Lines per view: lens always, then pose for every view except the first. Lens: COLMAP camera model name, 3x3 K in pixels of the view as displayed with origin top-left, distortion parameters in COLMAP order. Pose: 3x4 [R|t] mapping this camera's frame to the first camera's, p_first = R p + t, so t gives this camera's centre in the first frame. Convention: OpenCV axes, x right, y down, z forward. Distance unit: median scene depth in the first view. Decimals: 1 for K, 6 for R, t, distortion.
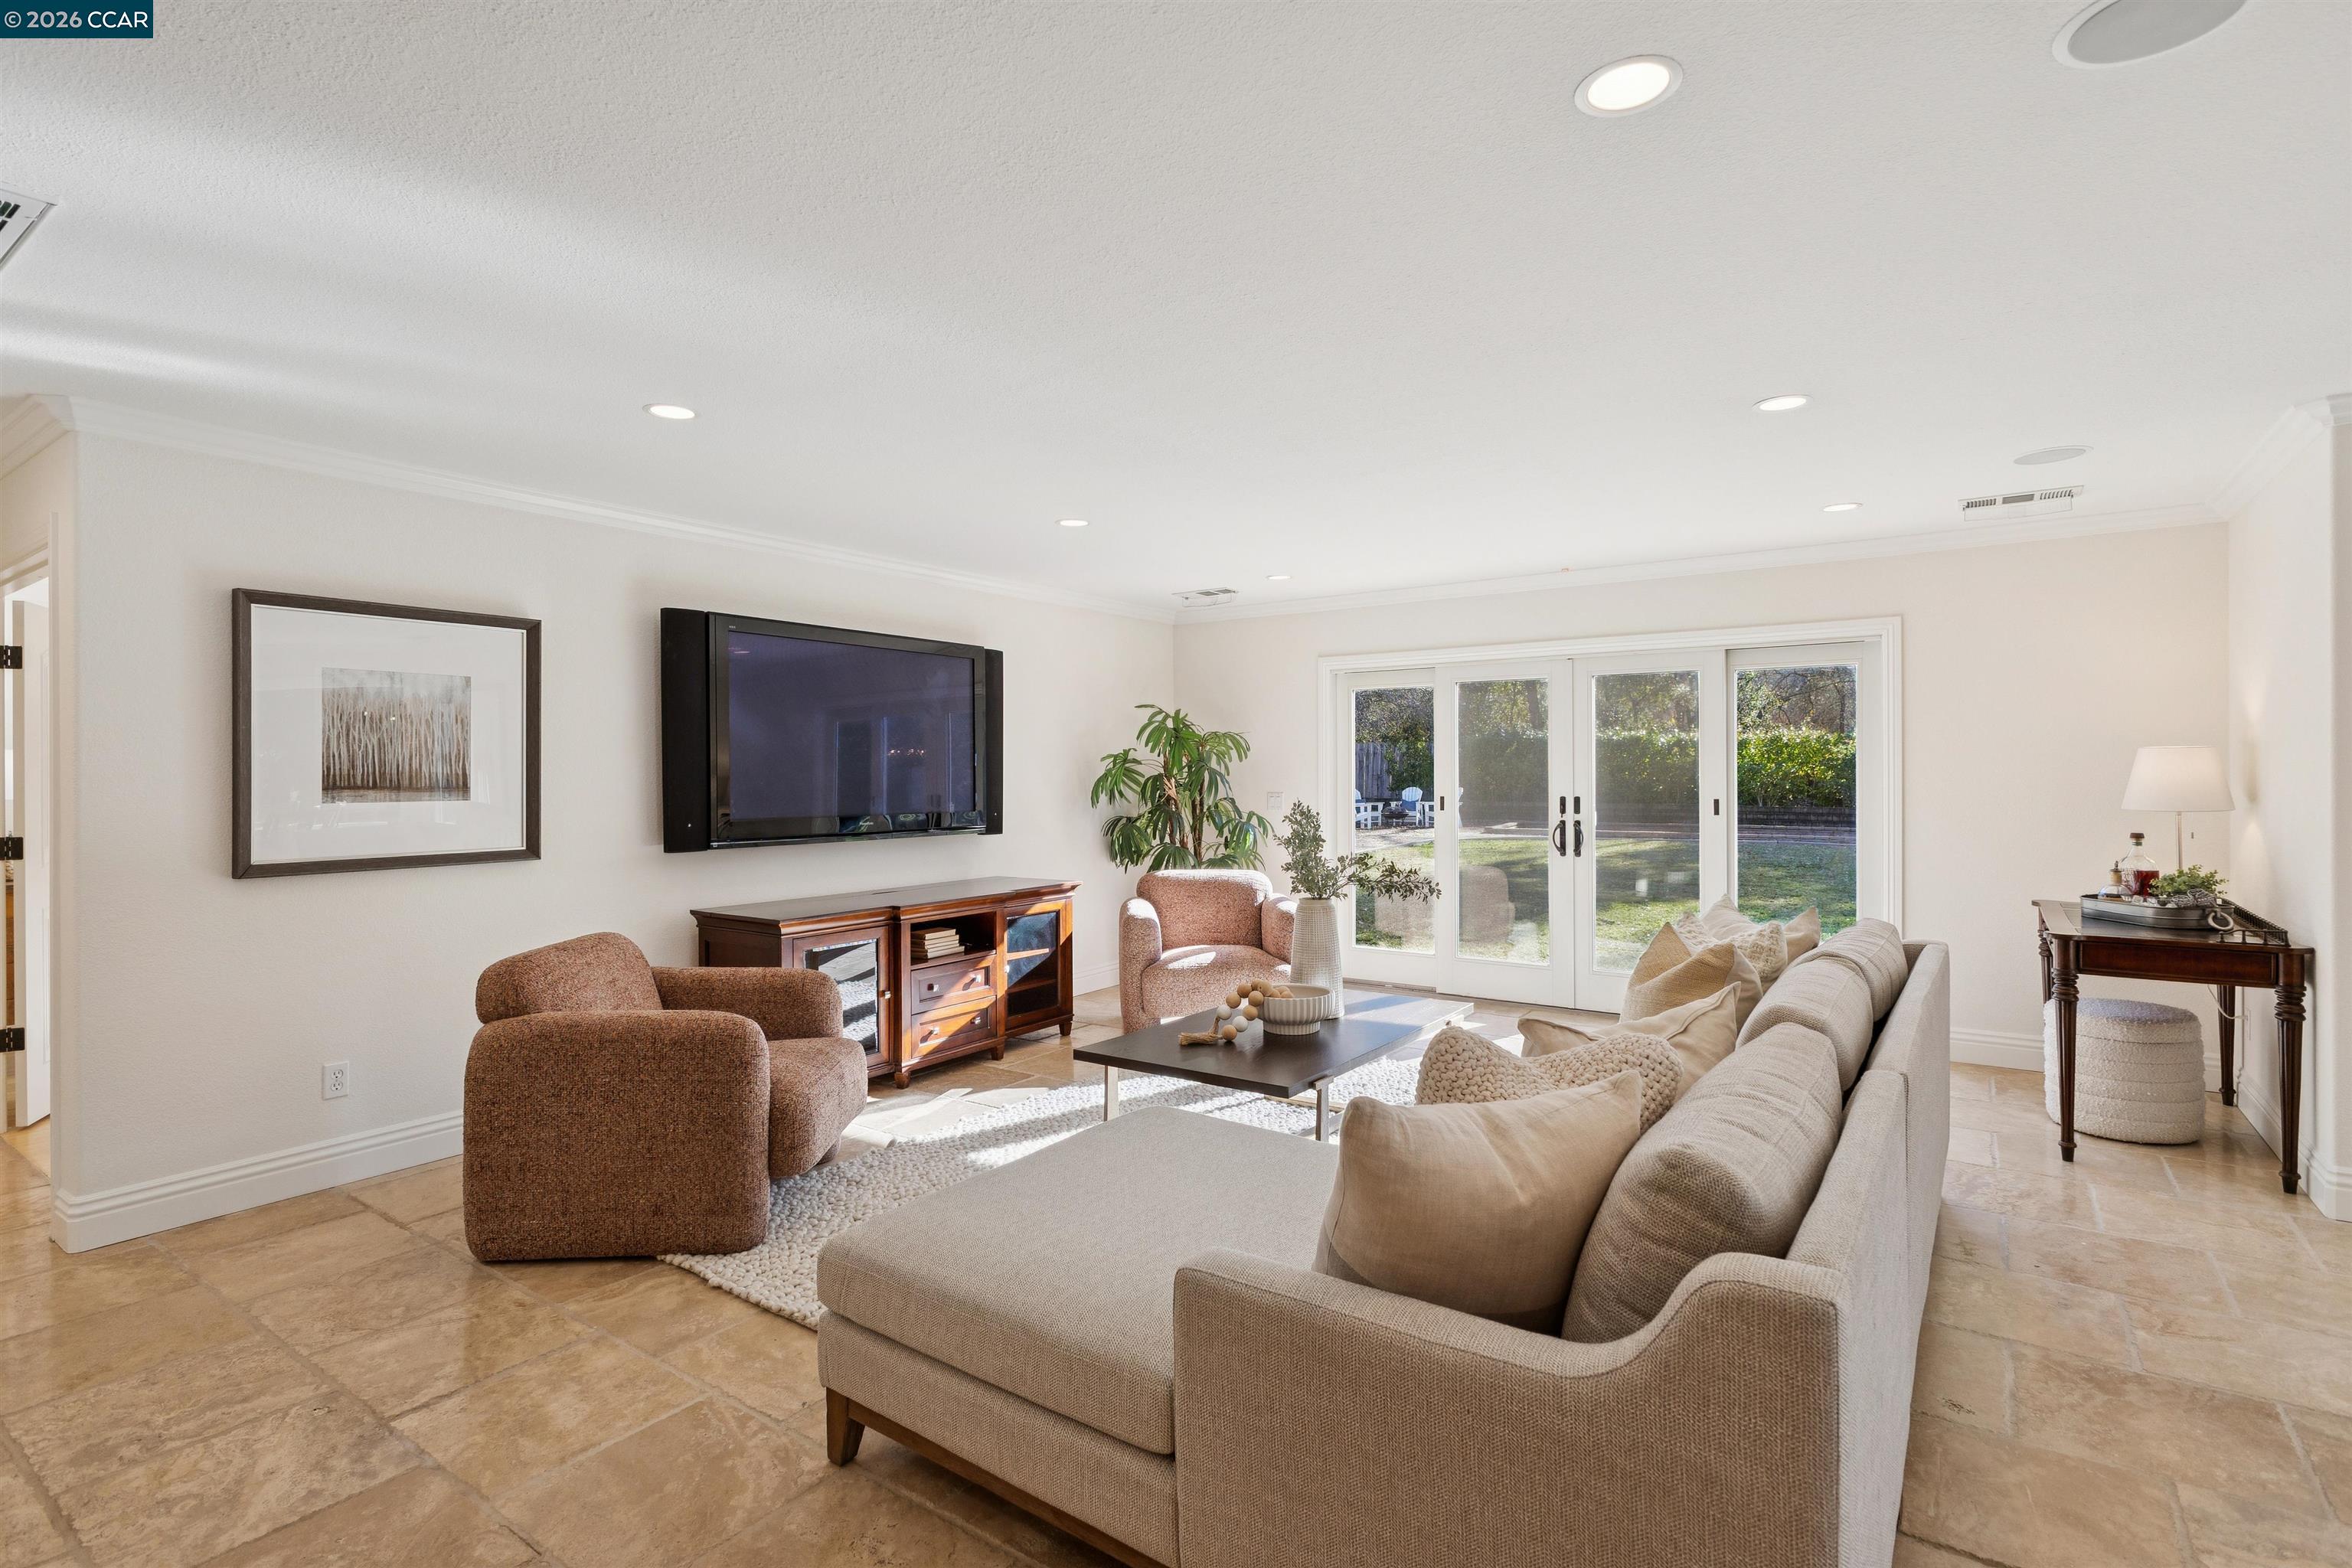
lens RADIAL K [[1116.3, 0, 1176.0], [0, 1116.3, 784.0], [0, 0, 1]] dist [0.000560, -0.000353]
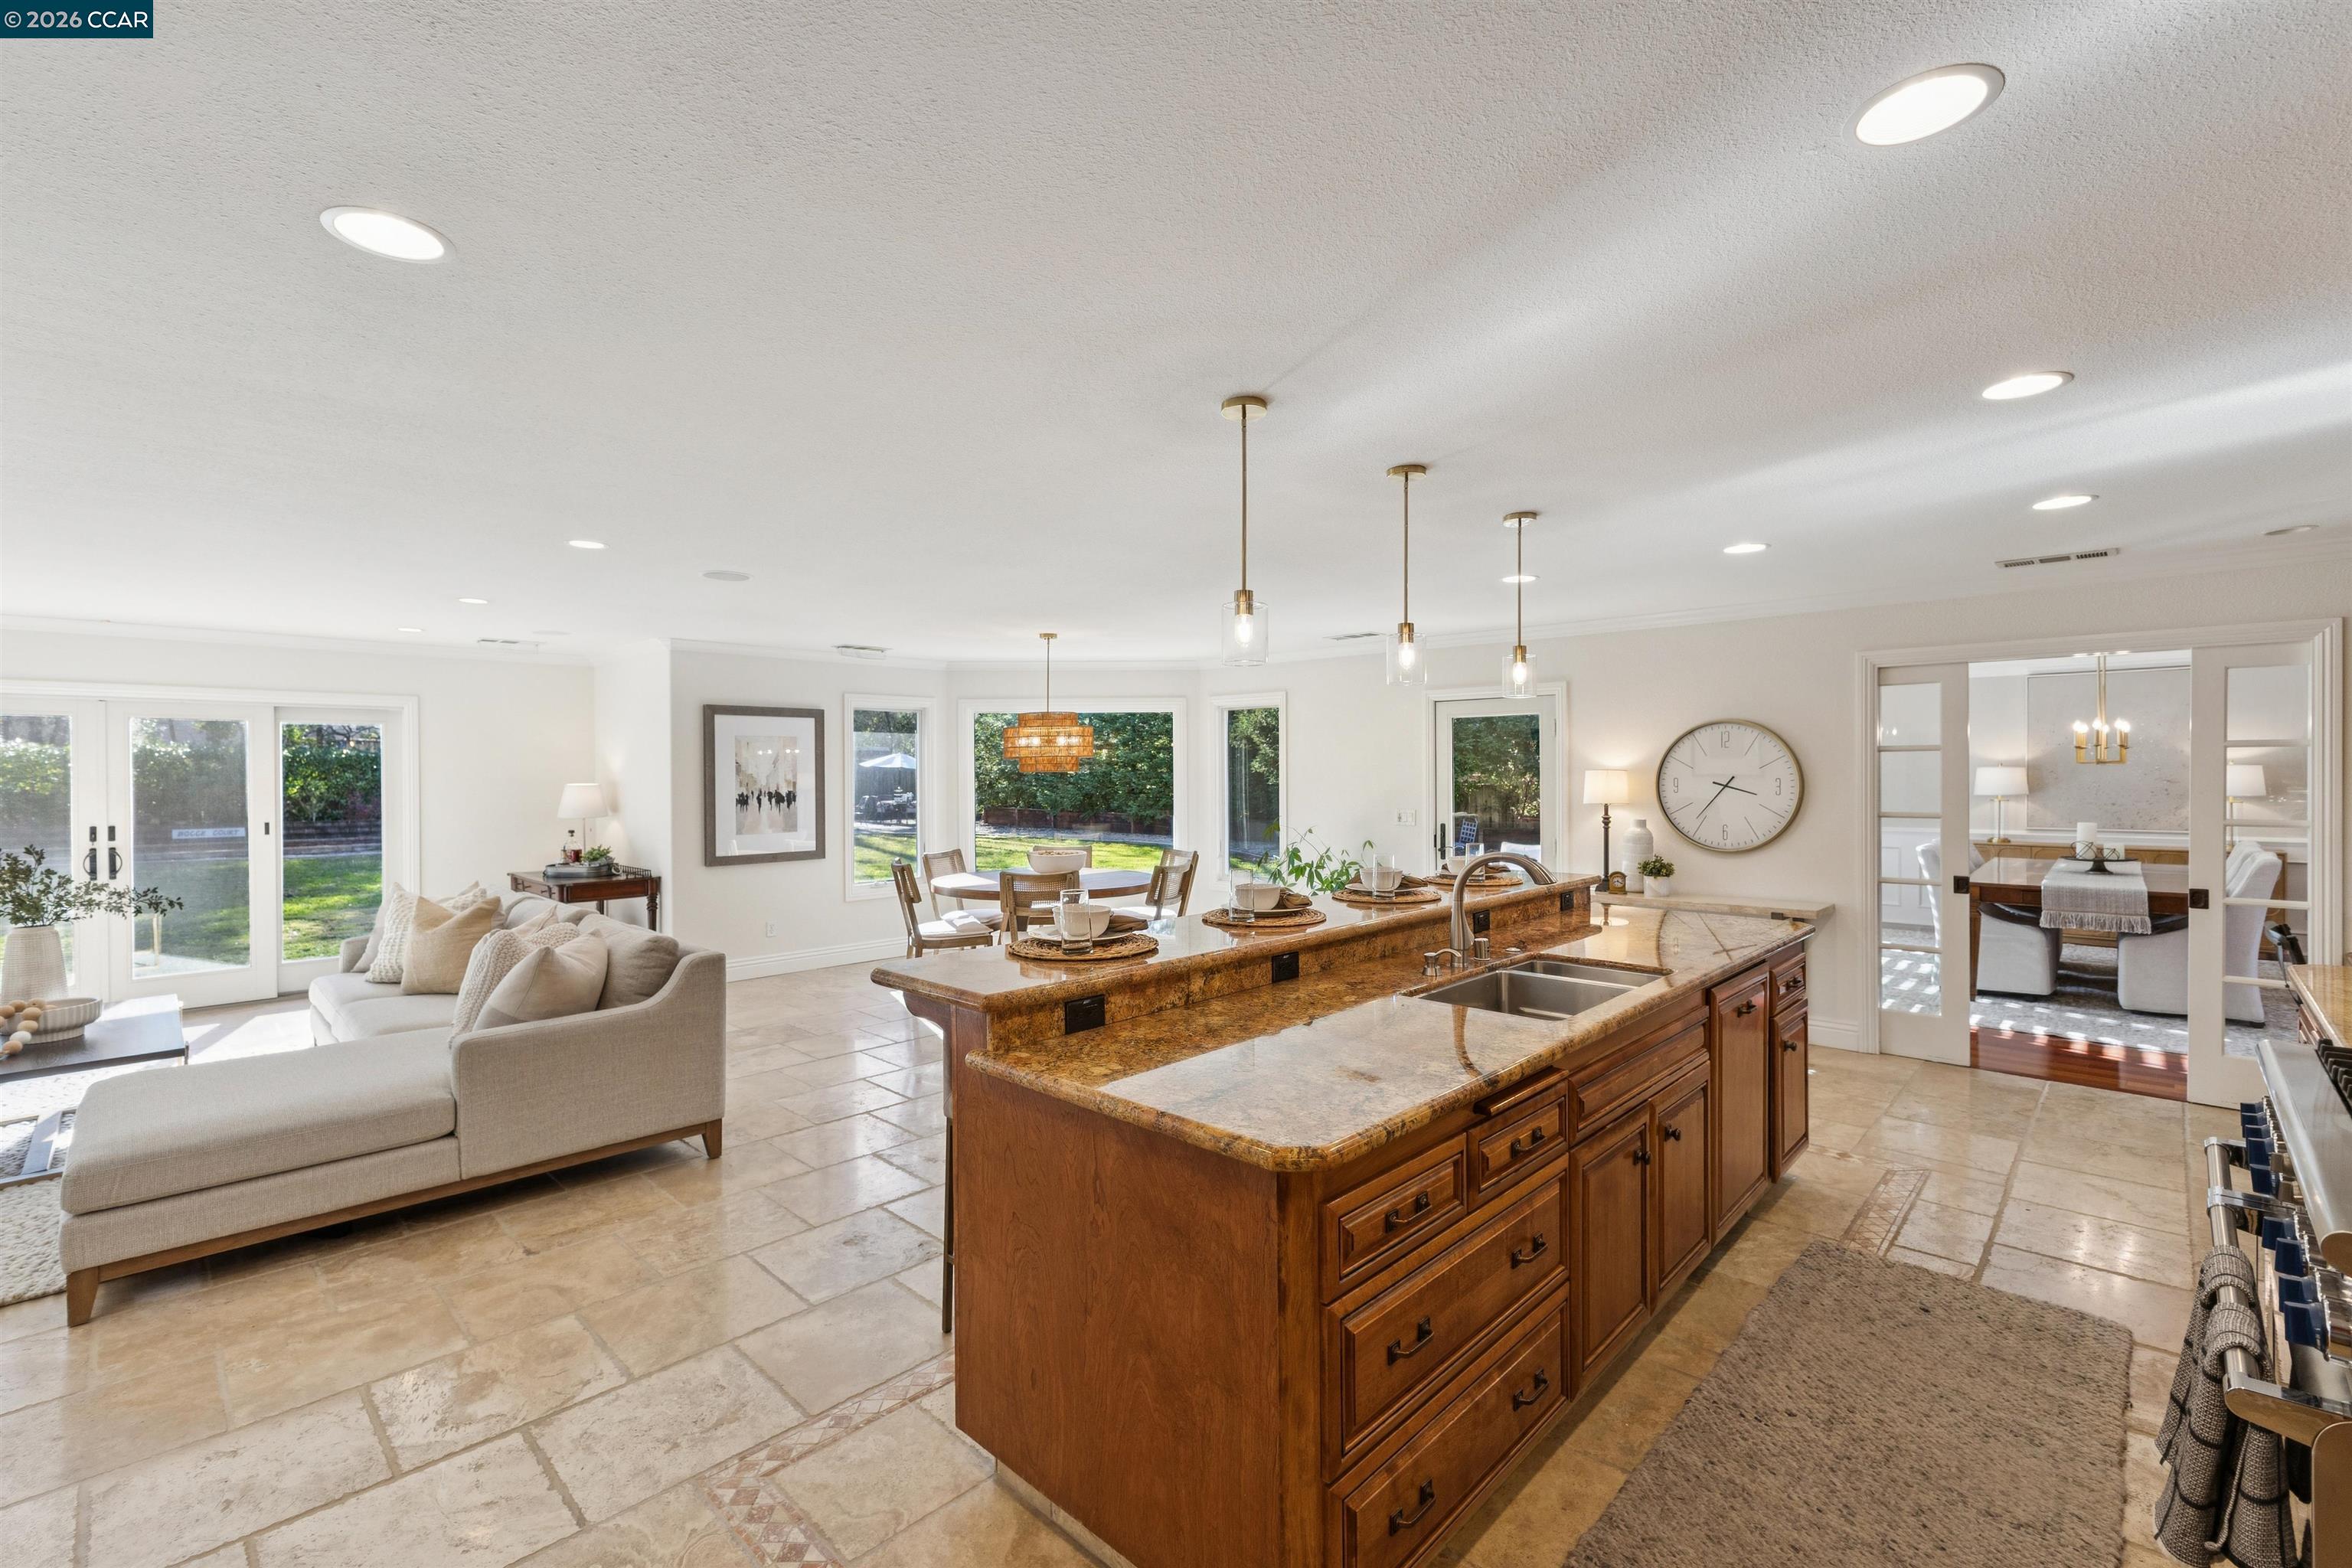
lens RADIAL K [[1016.3, 0, 1177.5], [0, 1016.3, 772.3], [0, 0, 1]] dist [0.008124, -0.000974]
pose [[0.160595, 0.005101, 0.987007, -0.657400], [0.014886, 0.999860, -0.007590, -0.025051], [-0.986908, 0.015912, 0.160496, -0.289736]]
